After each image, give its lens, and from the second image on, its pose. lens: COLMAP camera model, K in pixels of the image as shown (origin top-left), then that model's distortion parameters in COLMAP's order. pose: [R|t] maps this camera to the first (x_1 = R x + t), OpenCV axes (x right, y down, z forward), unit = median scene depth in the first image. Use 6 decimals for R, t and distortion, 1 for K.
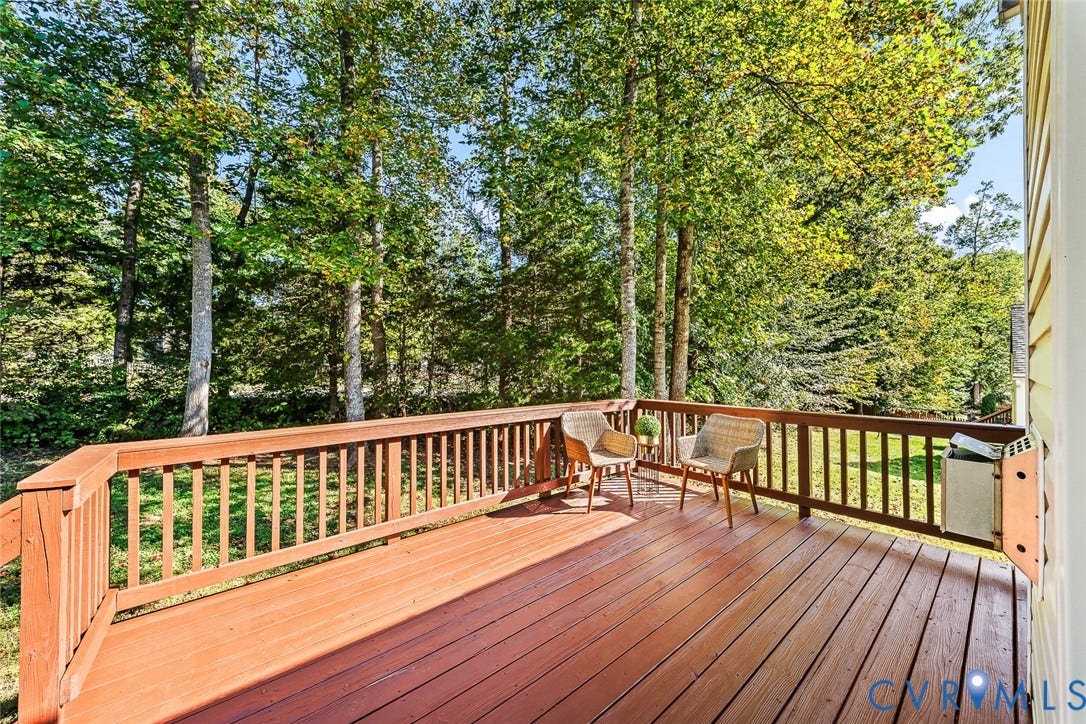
lens RADIAL K [[383.2, 0, 537.8], [0, 383.2, 362.7], [0, 0, 1]] dist [0.000040, -0.002394]
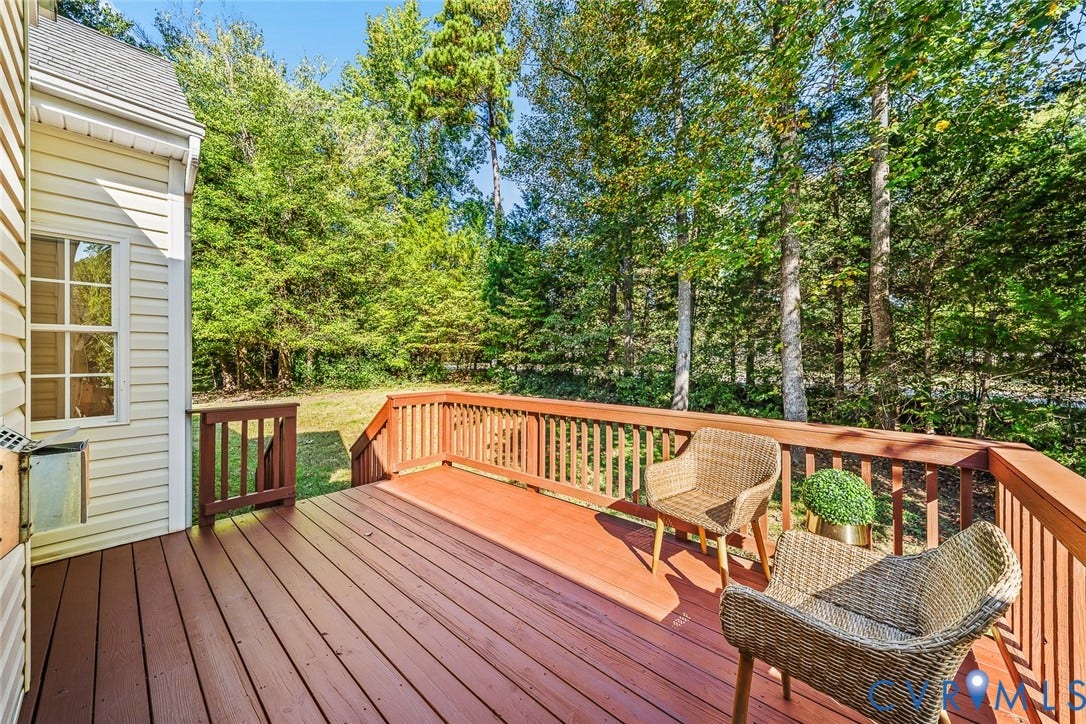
lens RADIAL K [[383.2, 0, 537.5], [0, 383.2, 357.6], [0, 0, 1]] dist [0.000040, -0.002394]
pose [[0.160015, 0.000282, -0.987115, 0.394910], [0.011586, 0.999931, 0.002164, 0.003604], [0.987047, -0.011783, 0.160001, 0.355798]]
